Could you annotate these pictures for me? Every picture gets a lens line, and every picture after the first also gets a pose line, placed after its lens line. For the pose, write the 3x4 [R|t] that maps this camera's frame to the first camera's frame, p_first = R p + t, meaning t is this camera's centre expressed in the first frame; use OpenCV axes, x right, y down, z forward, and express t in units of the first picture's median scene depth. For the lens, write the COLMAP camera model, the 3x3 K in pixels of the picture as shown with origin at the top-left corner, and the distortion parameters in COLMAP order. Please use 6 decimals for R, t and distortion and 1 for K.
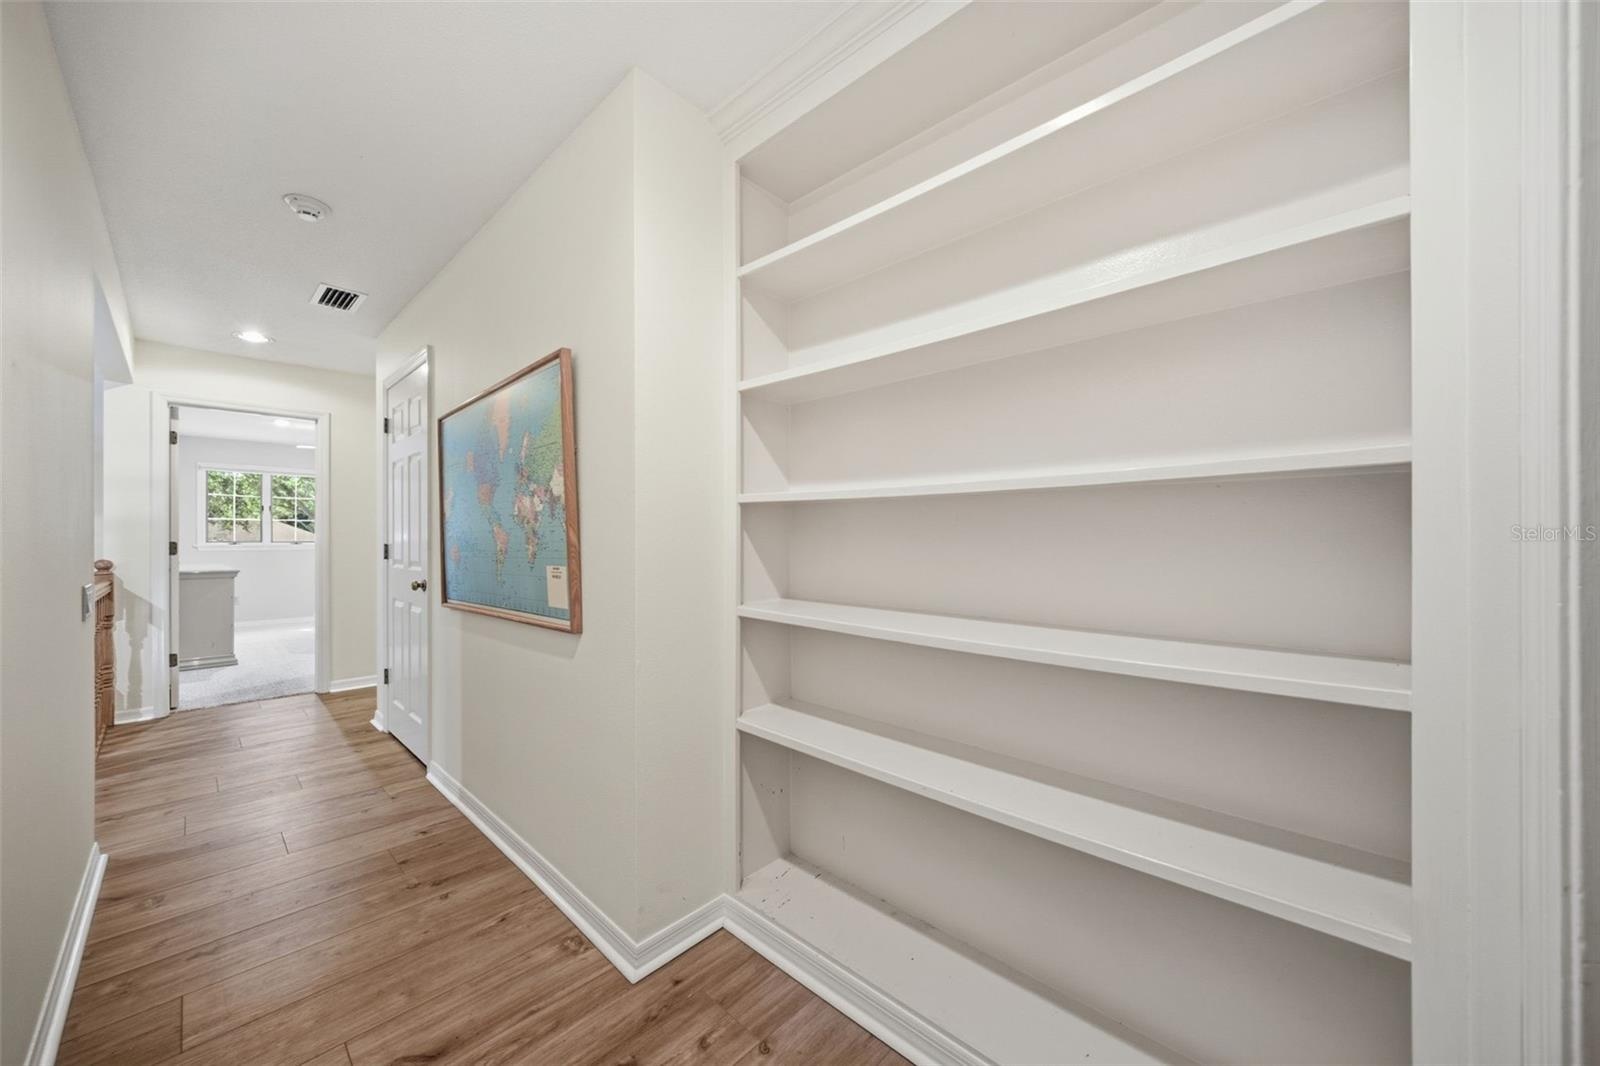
lens RADIAL K [[574.8, 0, 798.2], [0, 574.8, 540.9], [0, 0, 1]] dist [0.001707, -0.000914]
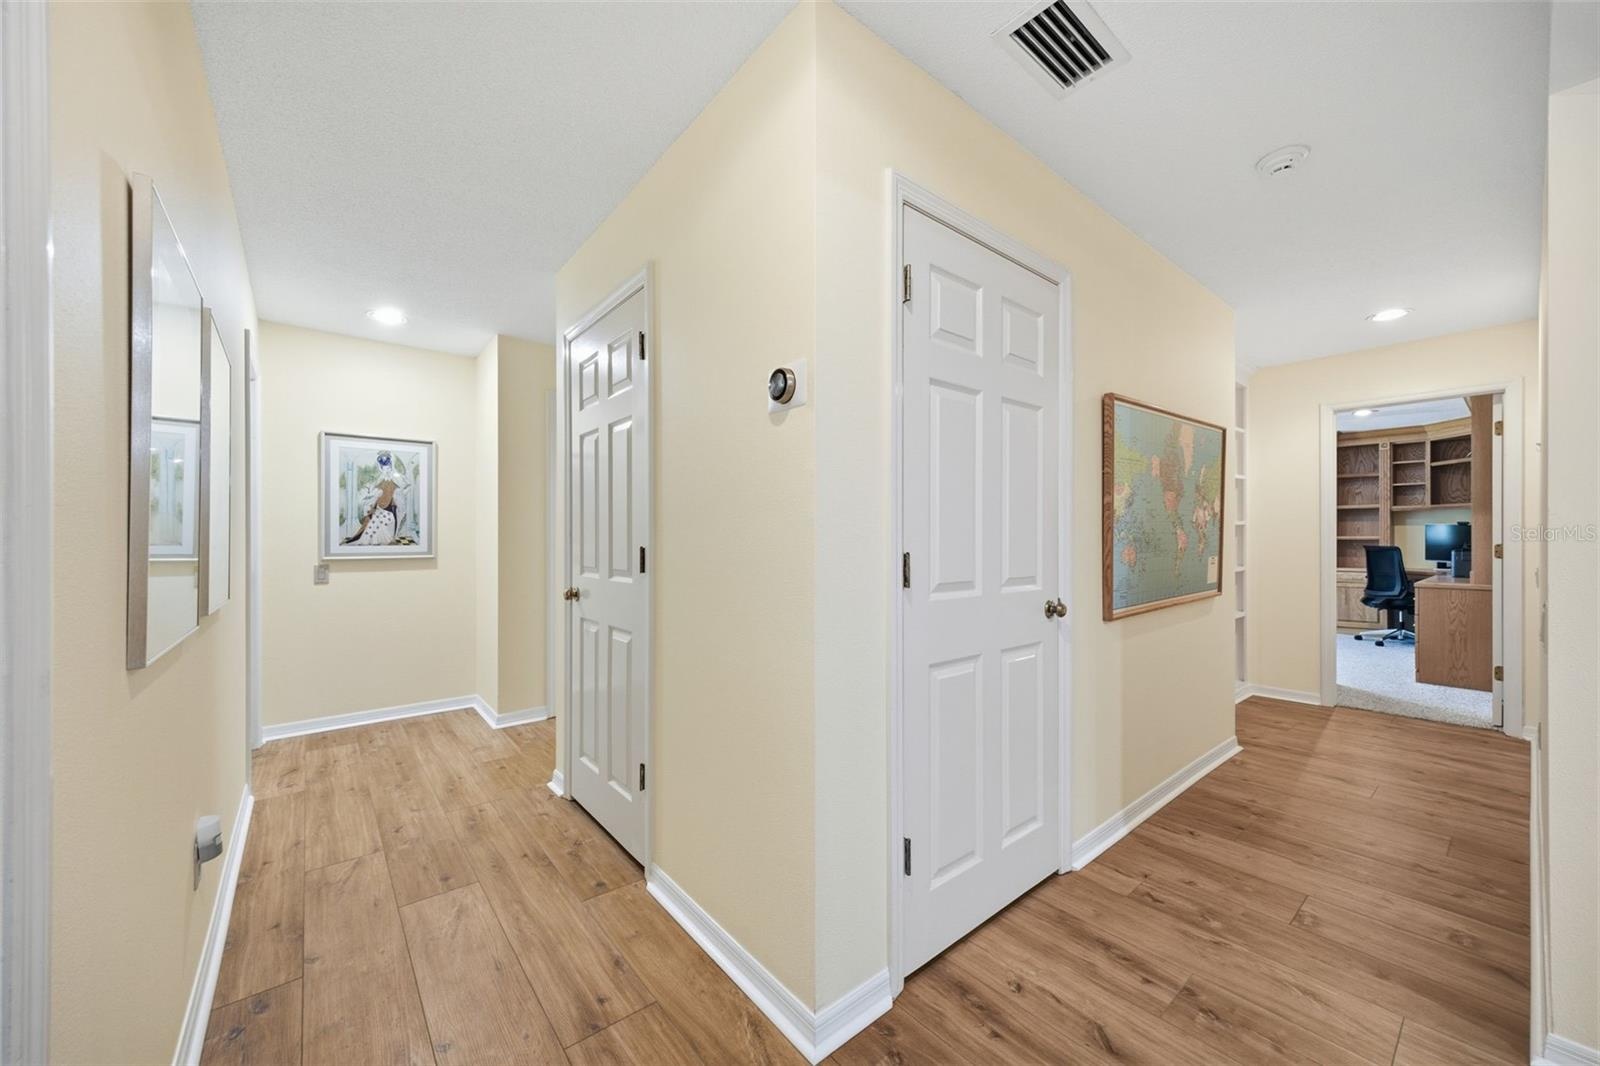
lens RADIAL K [[591.6, 0, 796.3], [0, 591.6, 534.4], [0, 0, 1]] dist [0.000940, -0.000113]
pose [[0.135516, 0.000475, 0.990775, -2.094138], [-0.001738, 0.999998, -0.000242, -0.014125], [-0.990774, -0.001689, 0.135516, 1.829407]]
